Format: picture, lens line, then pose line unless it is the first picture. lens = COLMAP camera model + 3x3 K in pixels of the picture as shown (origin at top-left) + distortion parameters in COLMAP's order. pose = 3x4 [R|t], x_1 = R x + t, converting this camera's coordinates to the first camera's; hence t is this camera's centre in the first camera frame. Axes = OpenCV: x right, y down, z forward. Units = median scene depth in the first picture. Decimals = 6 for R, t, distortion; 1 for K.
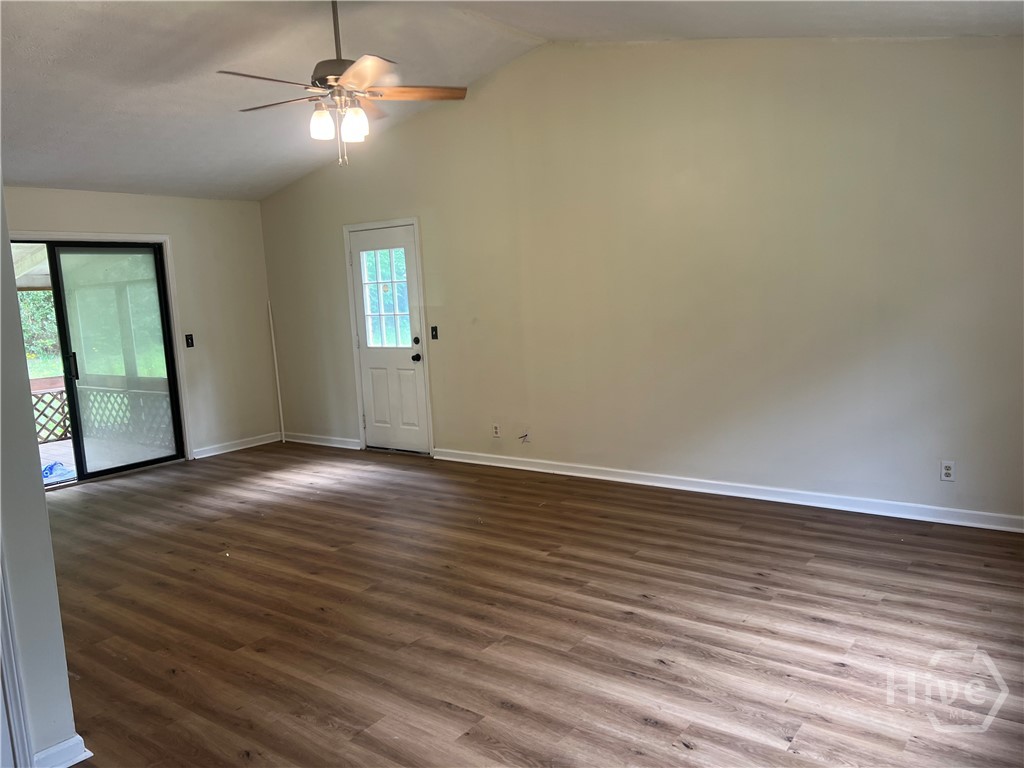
lens RADIAL K [[769.2, 0, 512.0], [0, 769.2, 384.0], [0, 0, 1]] dist [0.083514, -0.139088]
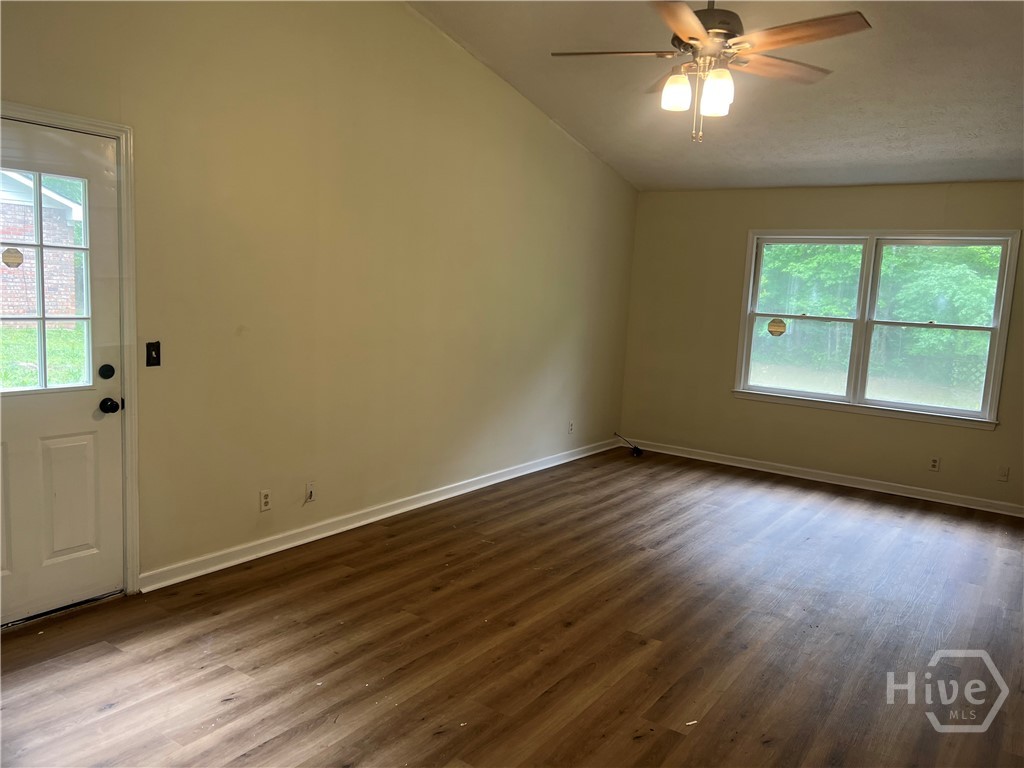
lens RADIAL K [[769.2, 0, 512.0], [0, 769.2, 384.0], [0, 0, 1]] dist [0.083514, -0.139088]
pose [[-0.029769, -0.077565, 0.996543, -0.743412], [0.076118, 0.993914, 0.079634, -0.080673], [-0.996654, 0.078225, -0.023684, 0.889003]]
